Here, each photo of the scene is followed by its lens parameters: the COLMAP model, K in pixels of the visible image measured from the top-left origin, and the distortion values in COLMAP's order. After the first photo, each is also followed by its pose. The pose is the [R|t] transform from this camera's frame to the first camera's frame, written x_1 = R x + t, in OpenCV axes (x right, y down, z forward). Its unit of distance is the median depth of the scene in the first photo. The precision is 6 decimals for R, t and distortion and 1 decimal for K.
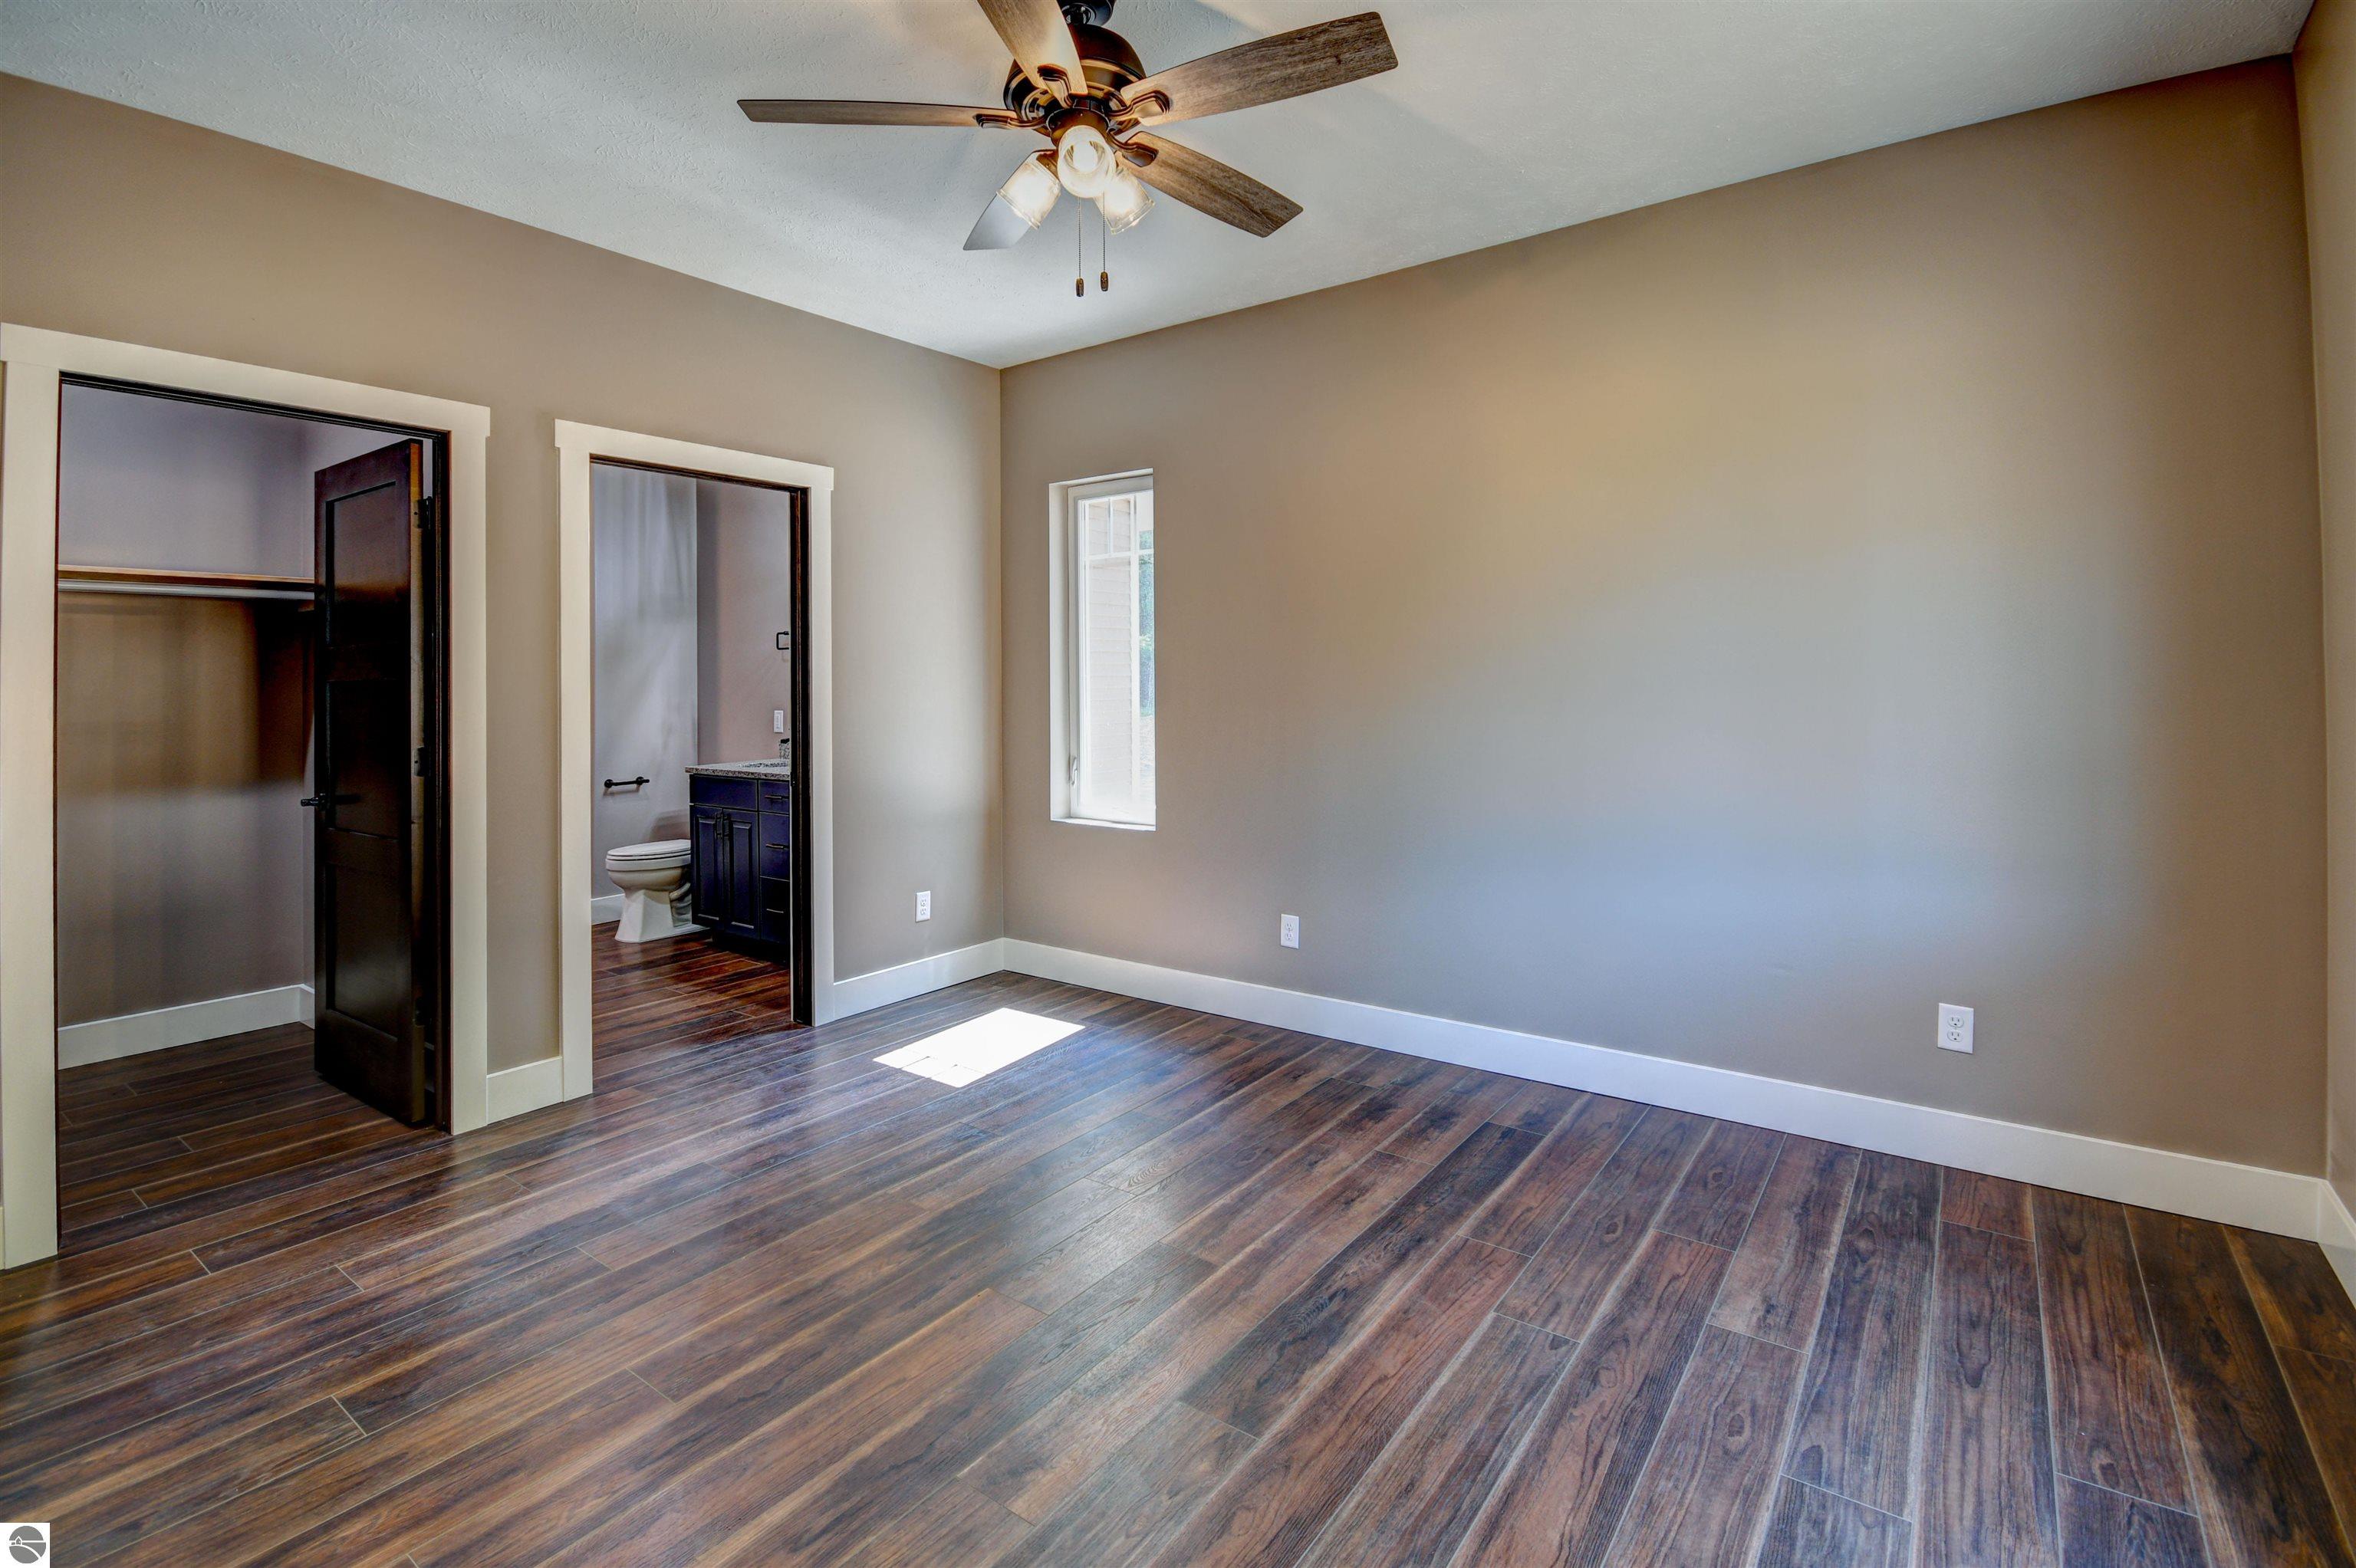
lens RADIAL K [[1087.3, 0, 1180.6], [0, 1087.3, 671.2], [0, 0, 1]] dist [-0.000310, -0.005419]
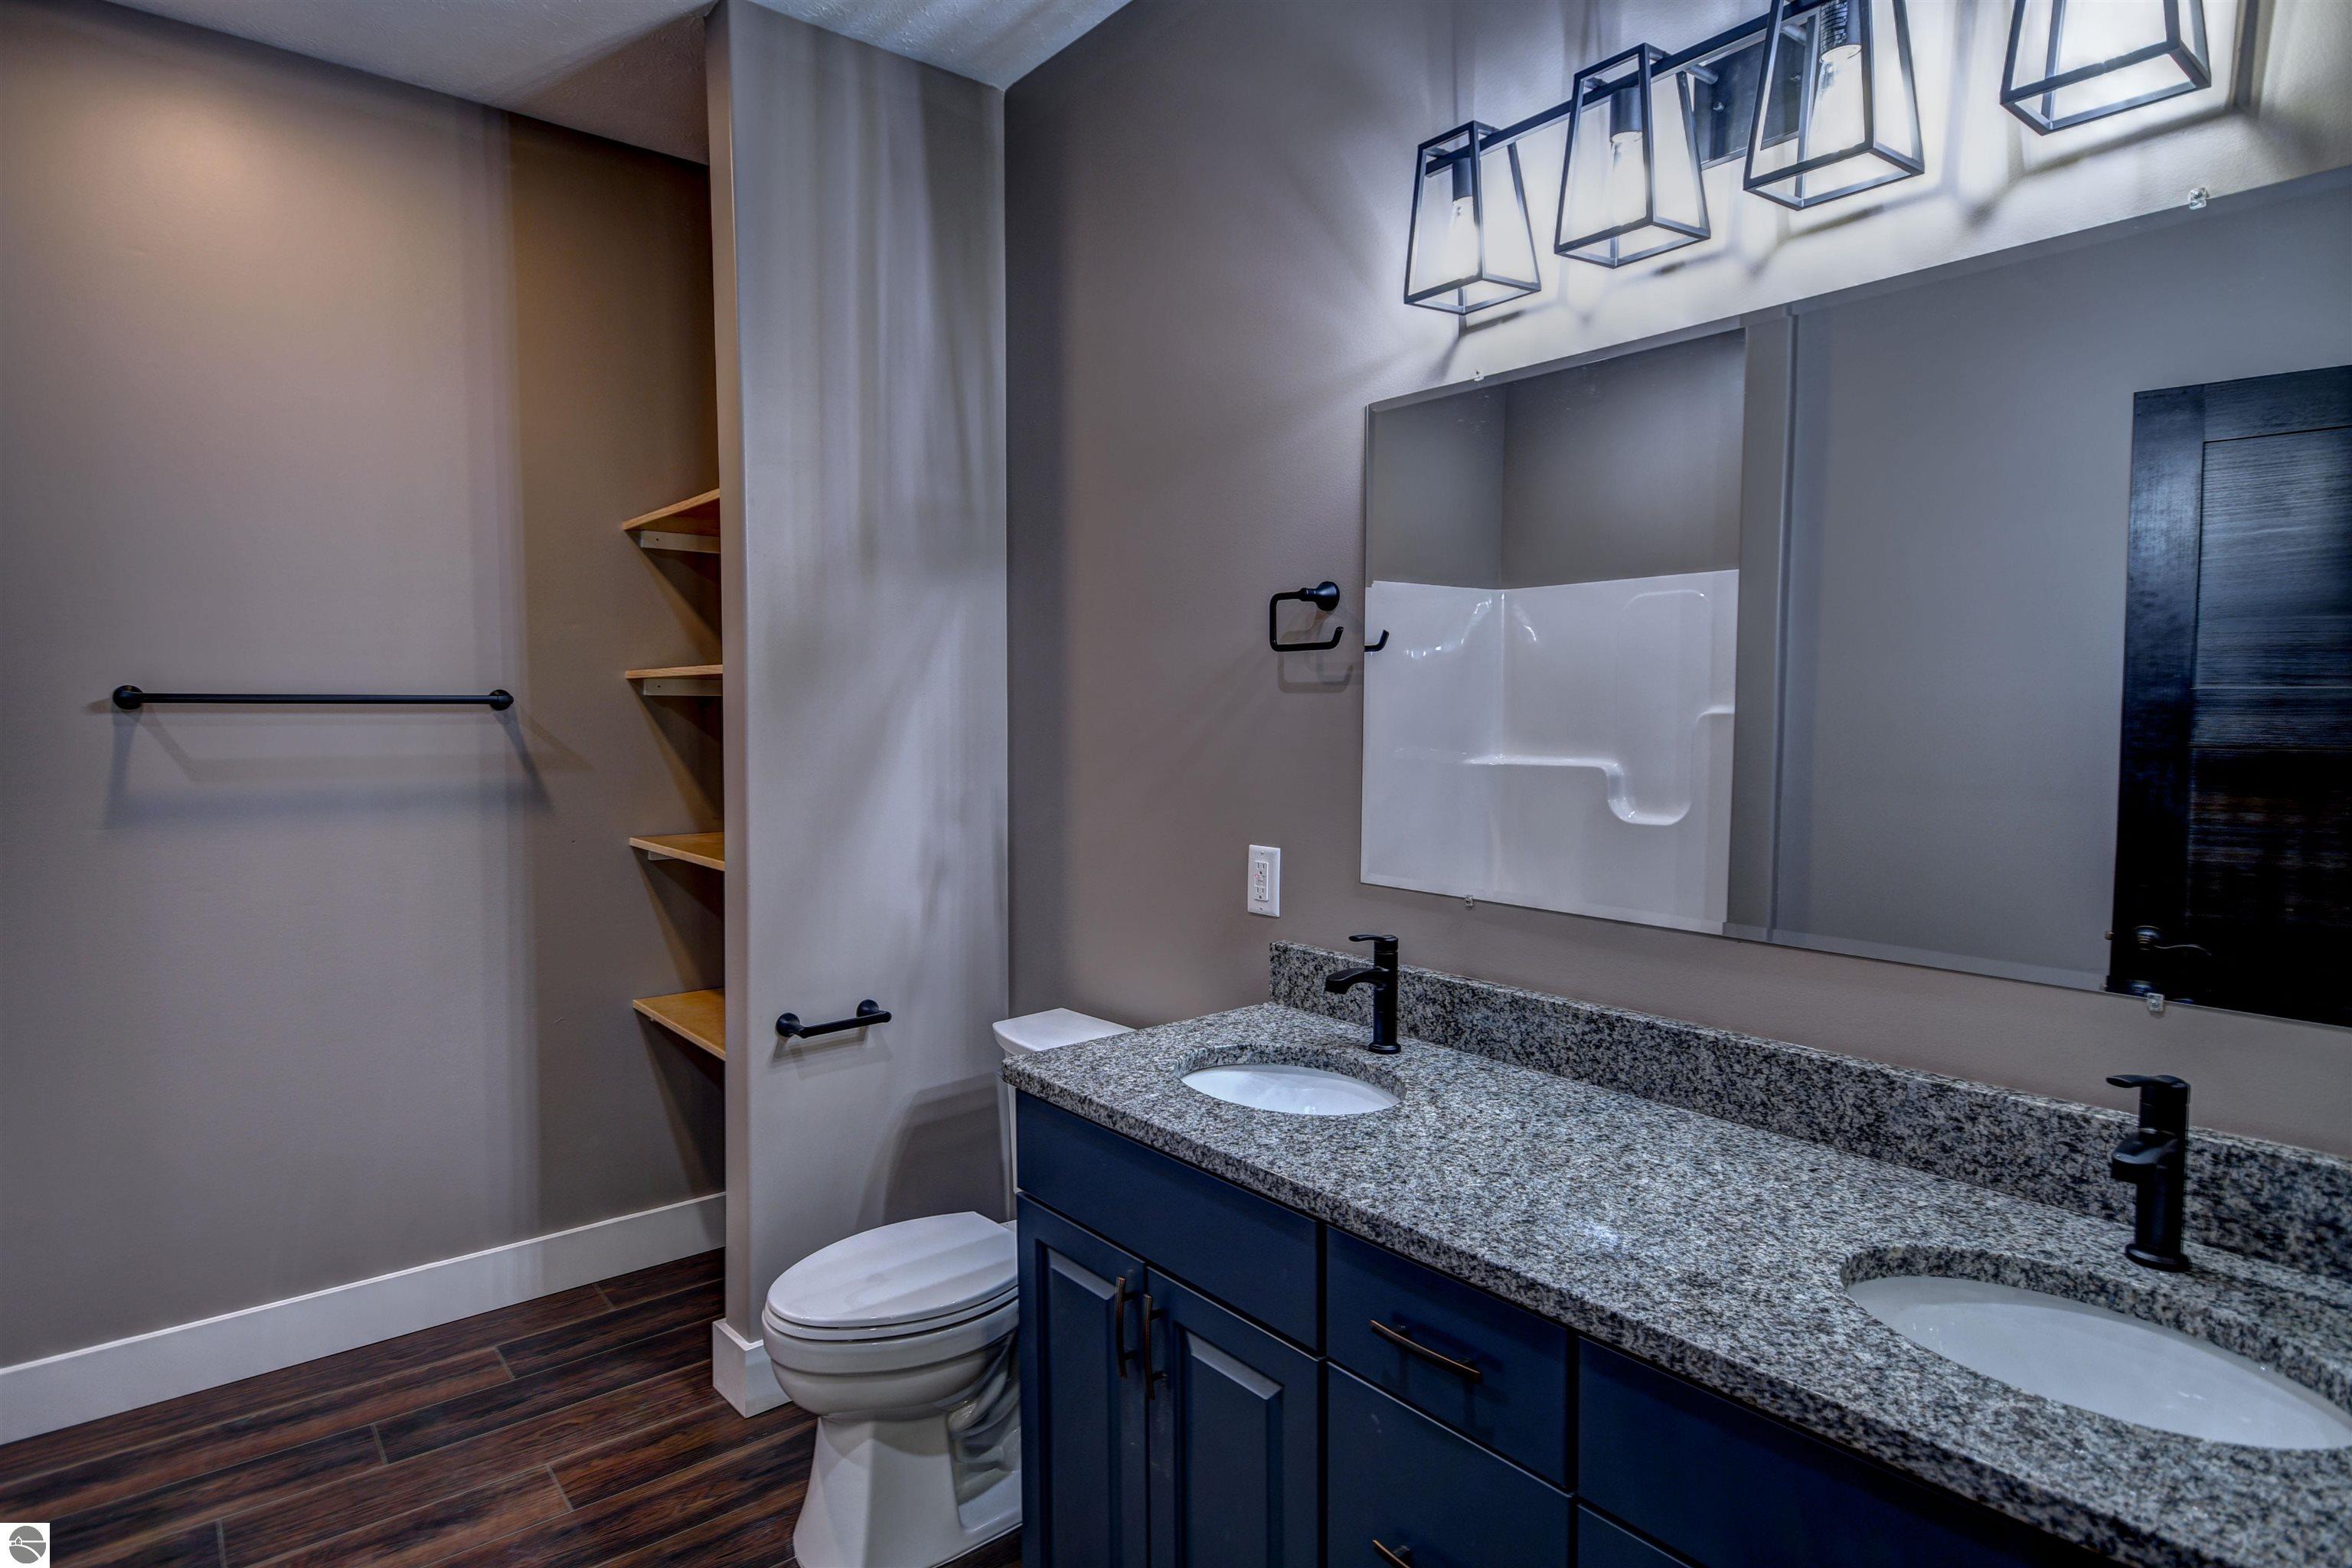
lens RADIAL K [[1301.0, 0, 1152.3], [0, 1301.0, 787.0], [0, 0, 1]] dist [0.000398, 0.000652]
pose [[0.965522, 0.026251, -0.258993, -0.294606], [-0.008024, 0.997431, 0.071183, -0.006947], [0.260197, -0.066651, 0.963252, 0.610953]]
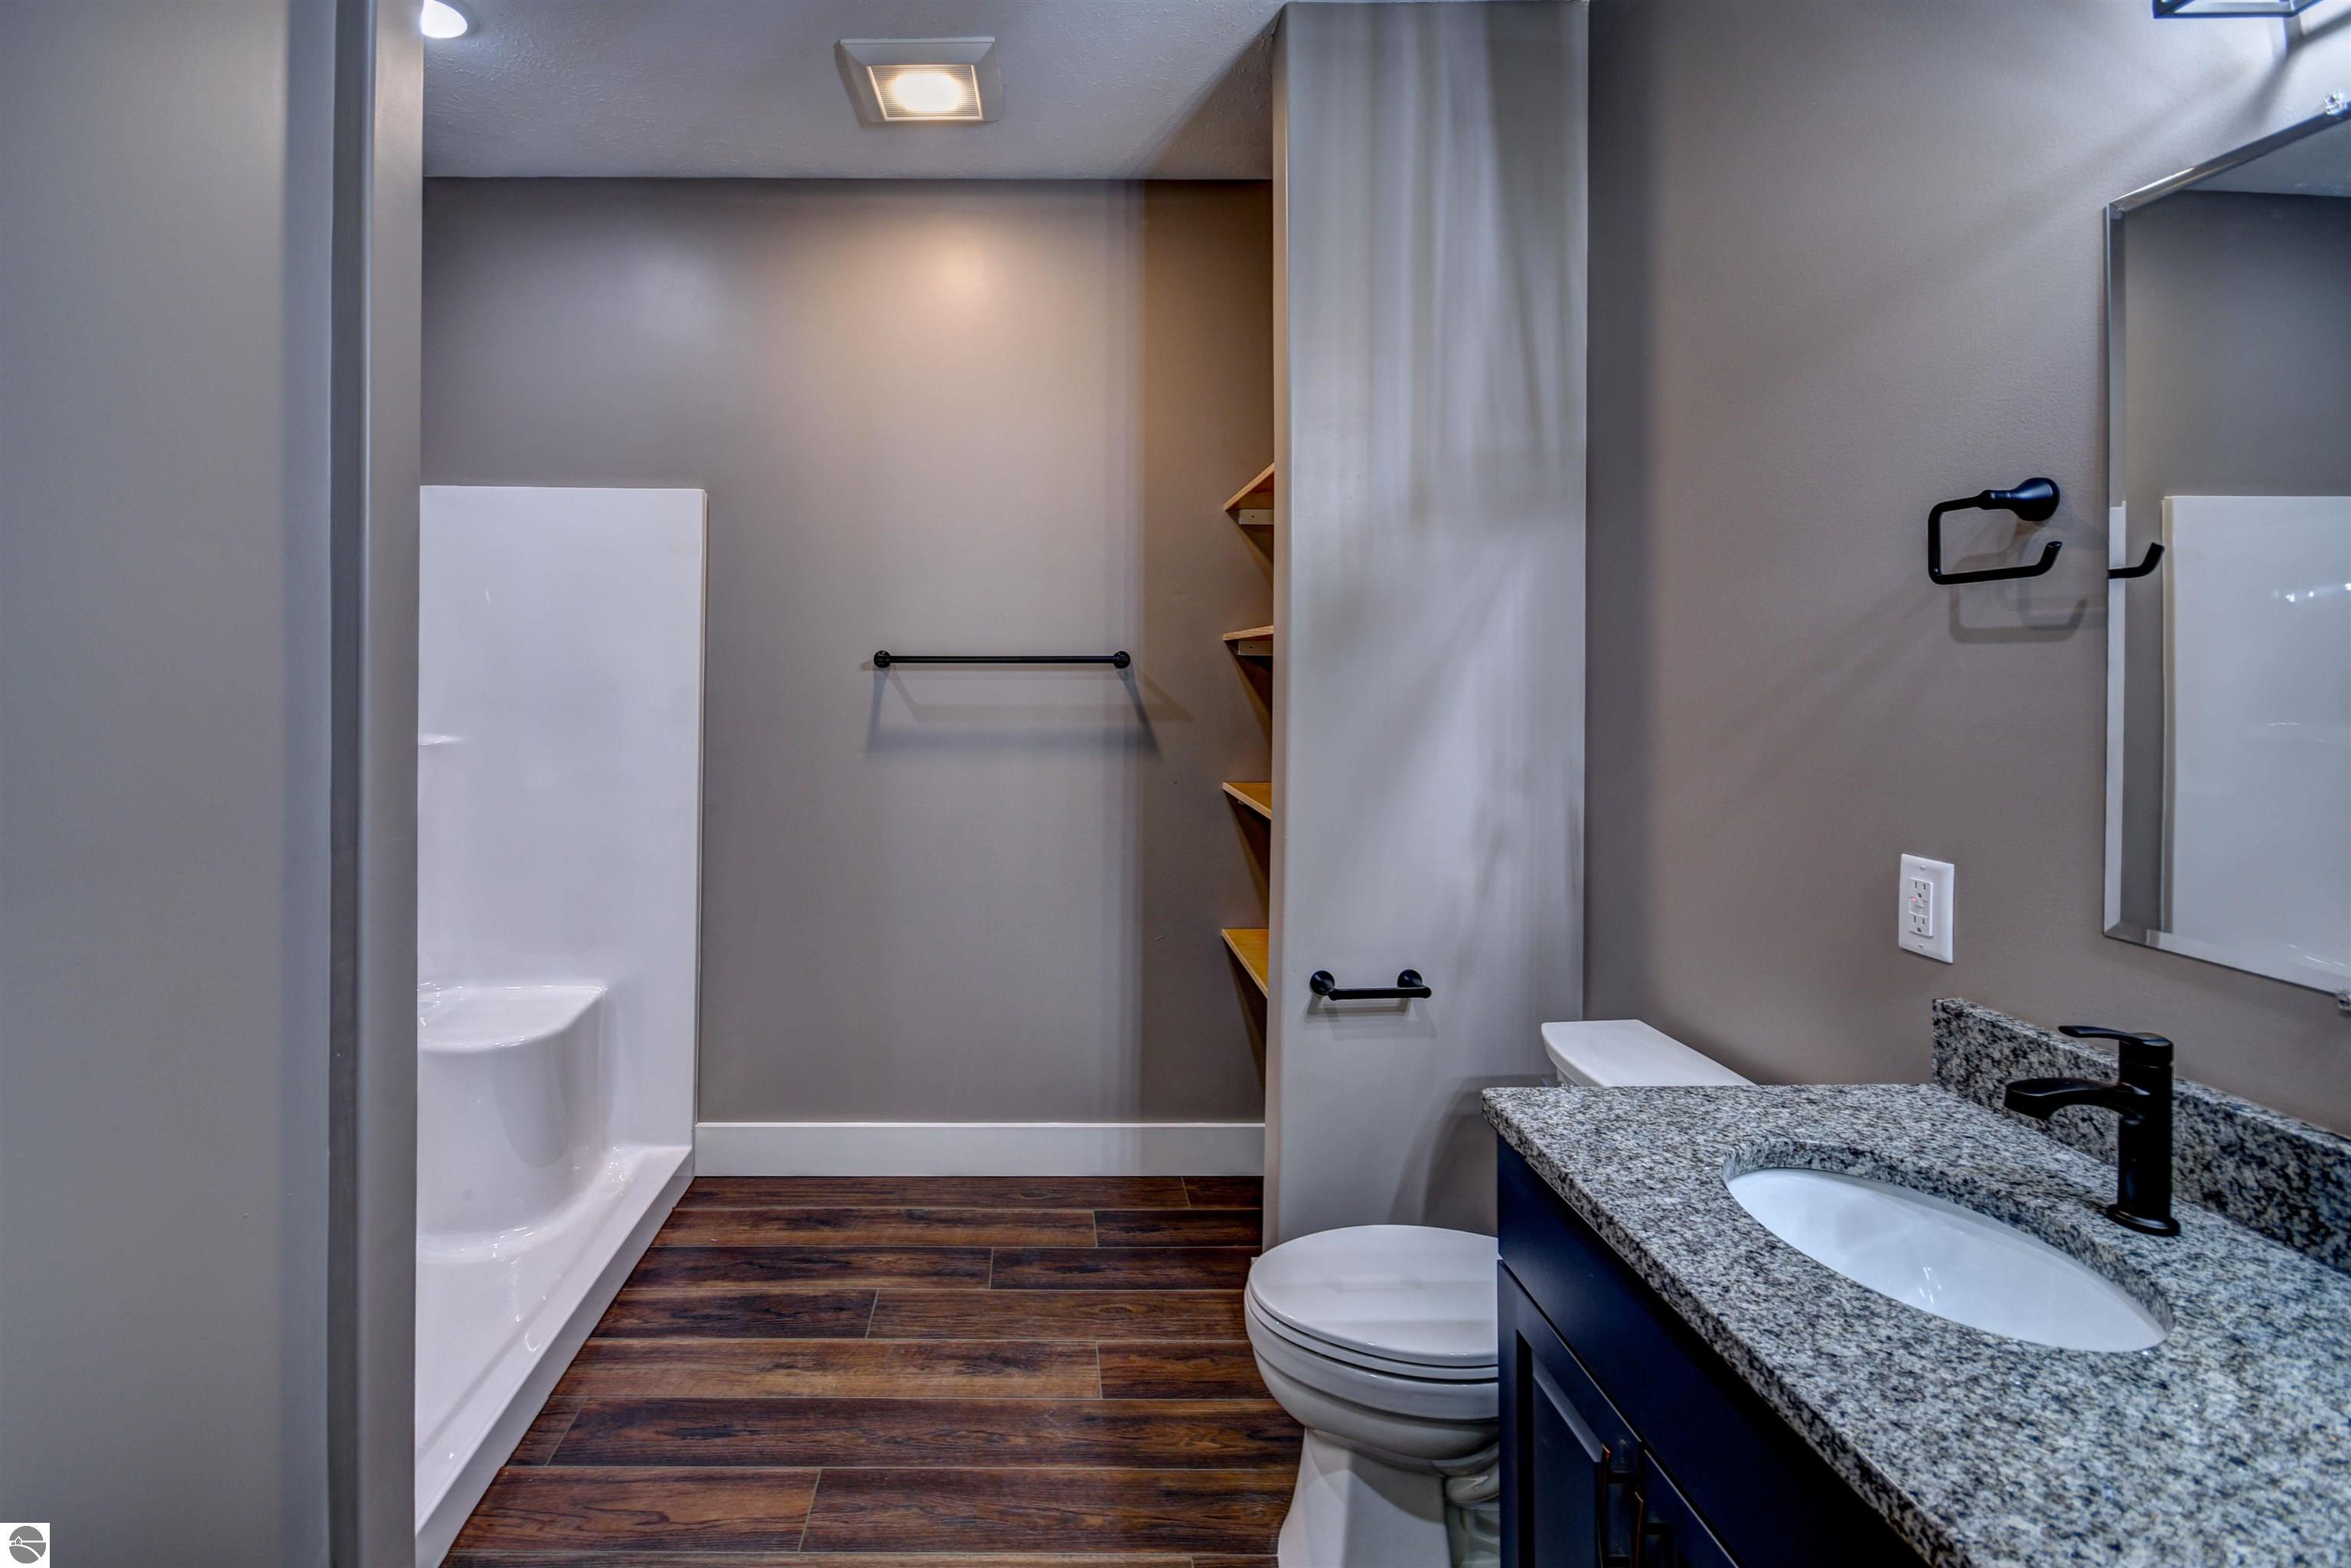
lens RADIAL K [[1085.1, 0, 1009.8], [0, 1085.1, 669.6], [0, 0, 1]] dist [-0.000310, -0.005419]
pose [[0.580070, 0.011790, -0.814481, -0.289204], [-0.002517, 0.999916, 0.012682, -0.004690], [0.814562, -0.005306, 0.580052, 0.695729]]
